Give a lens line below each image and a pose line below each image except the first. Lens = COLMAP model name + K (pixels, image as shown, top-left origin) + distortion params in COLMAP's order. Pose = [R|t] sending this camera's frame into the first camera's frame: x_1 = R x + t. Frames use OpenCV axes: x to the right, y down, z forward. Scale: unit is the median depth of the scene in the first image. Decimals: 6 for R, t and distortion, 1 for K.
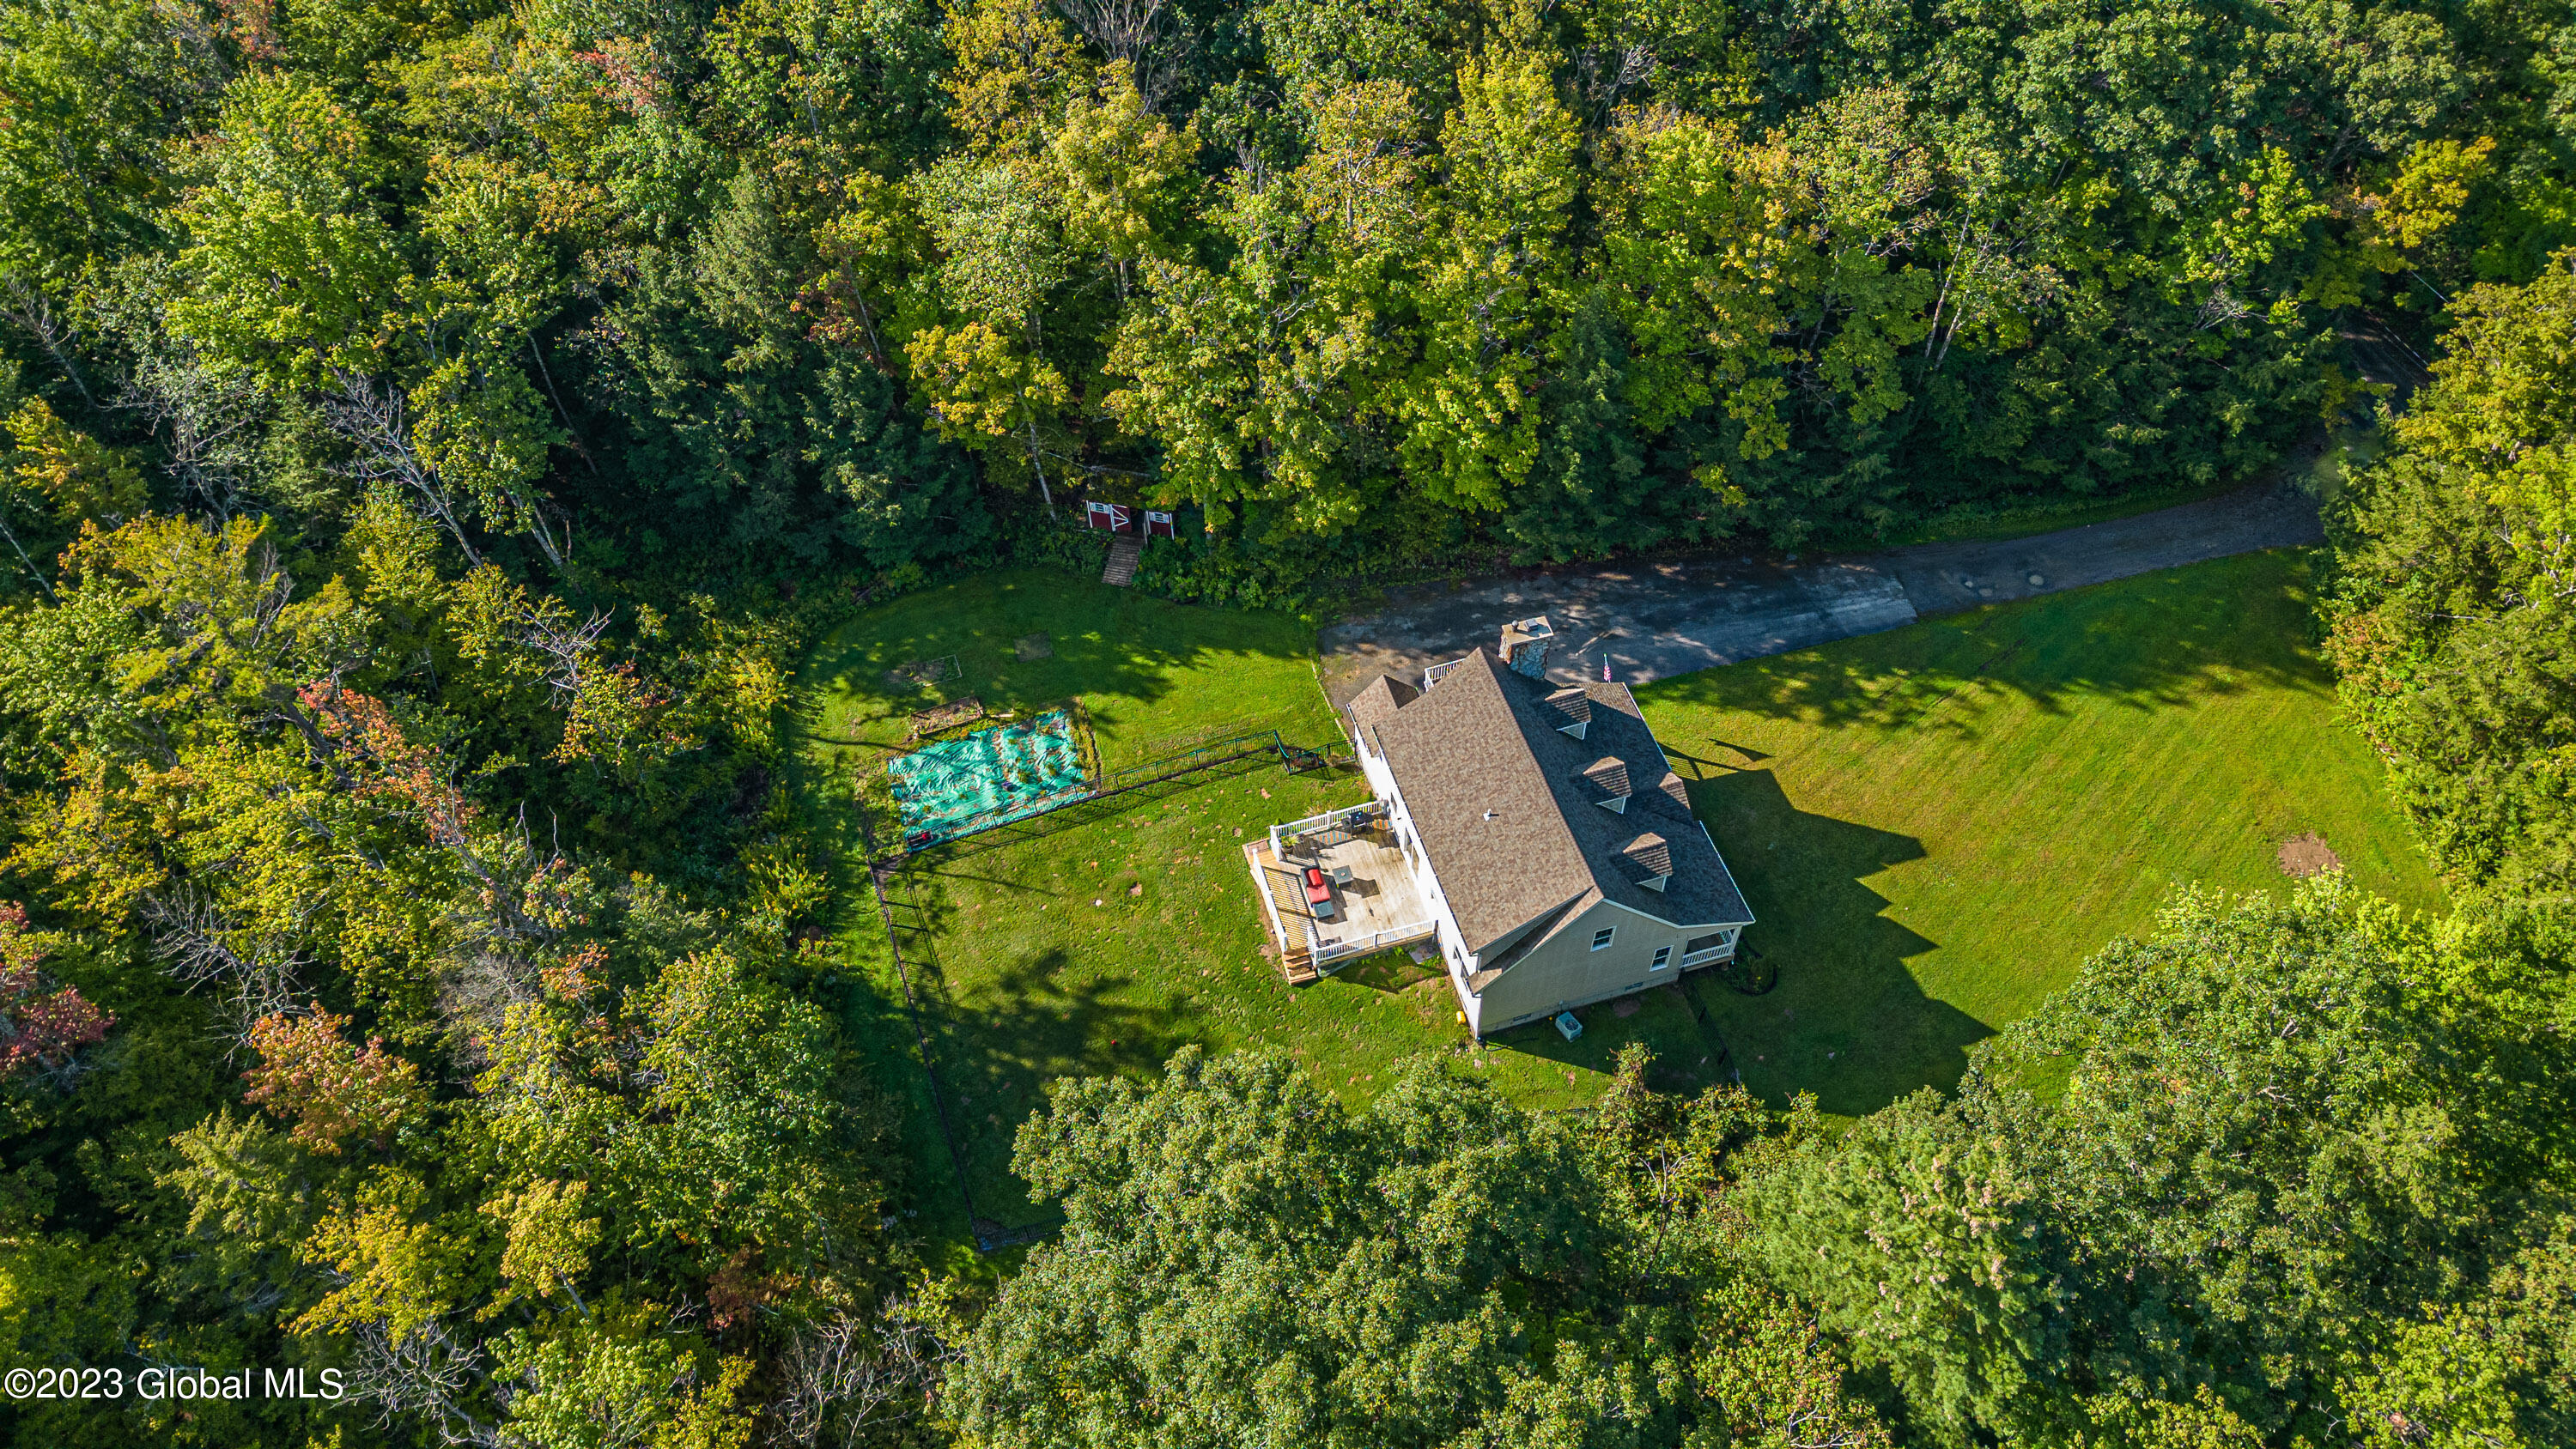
lens RADIAL K [[1799.6, 0, 1292.2], [0, 1799.6, 709.3], [0, 0, 1]] dist [0.068810, -0.075791]
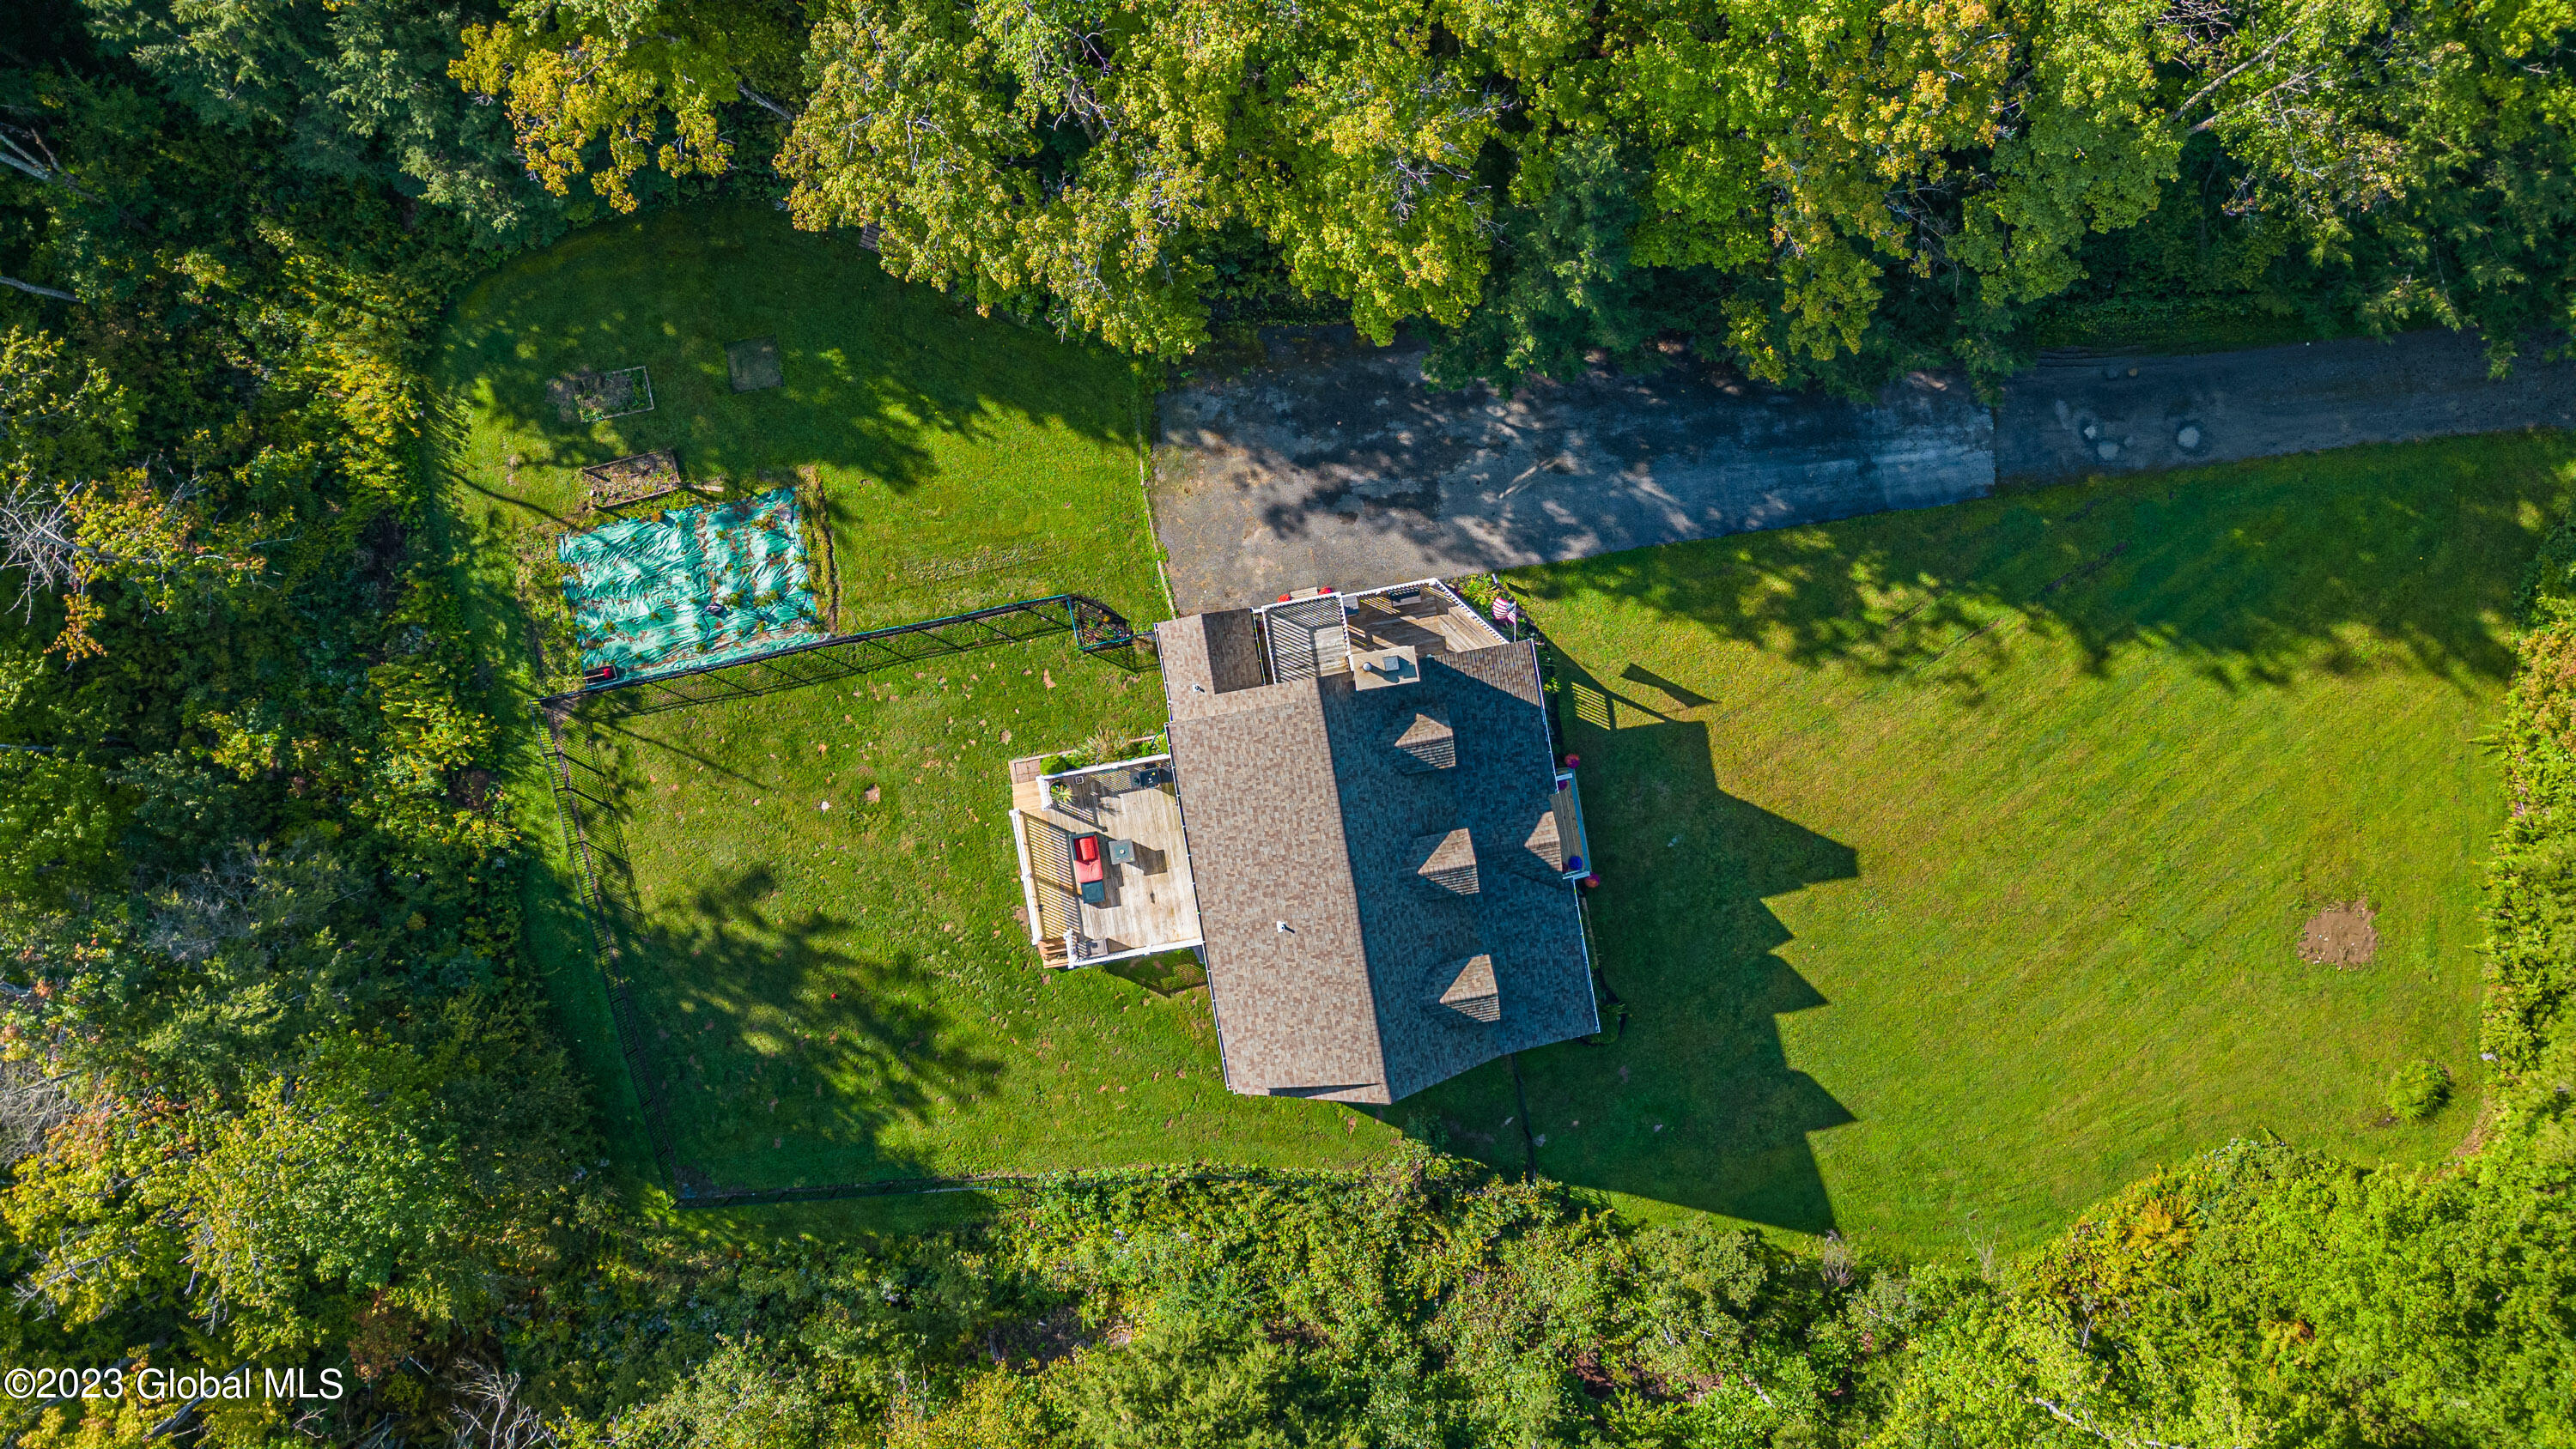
lens RADIAL K [[1799.6, 0, 1284.2], [0, 1799.6, 698.6], [0, 0, 1]] dist [0.068810, -0.075791]
pose [[0.992481, 0.121270, 0.016580, 0.073628], [-0.104646, 0.770455, 0.628847, -0.435826], [0.063486, -0.625854, 0.777353, 0.397880]]
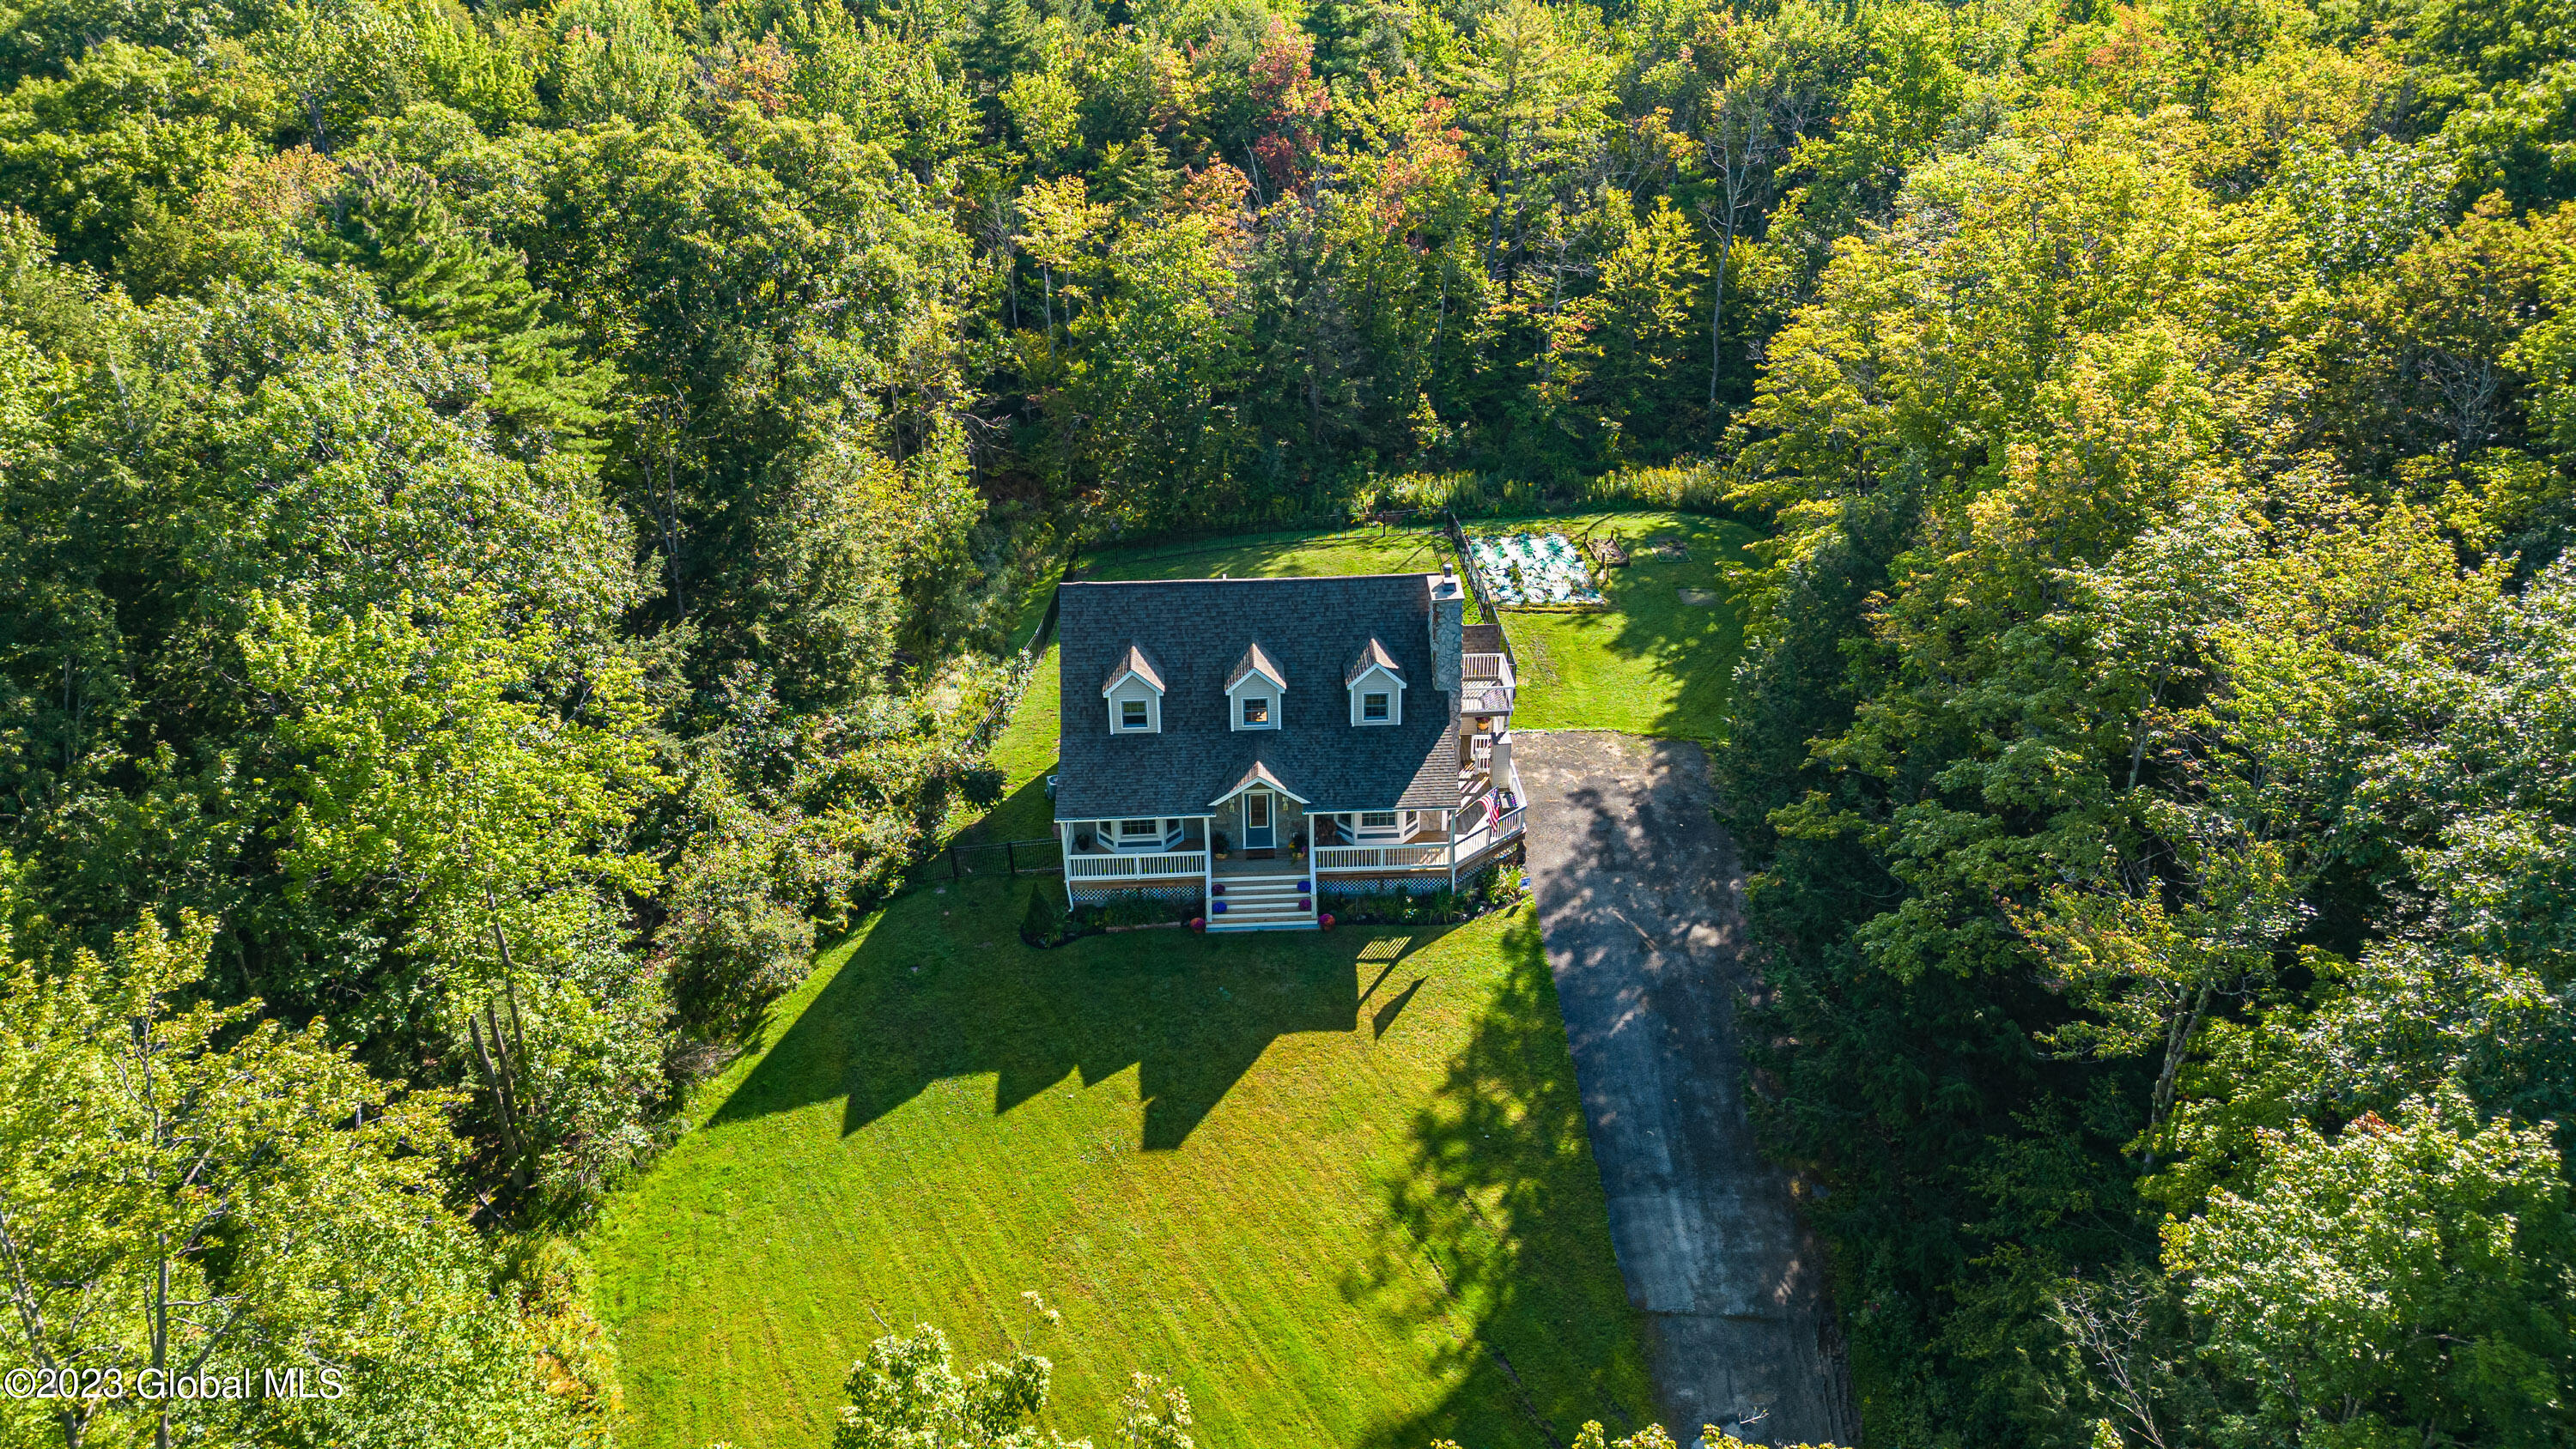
lens RADIAL K [[1799.6, 0, 1285.8], [0, 1799.6, 714.0], [0, 0, 1]] dist [0.068810, -0.075791]
pose [[-0.249263, 0.483611, -0.839040, 0.759843], [-0.750182, 0.451491, 0.483098, -0.315357], [0.612451, 0.749851, 0.250256, 0.730999]]
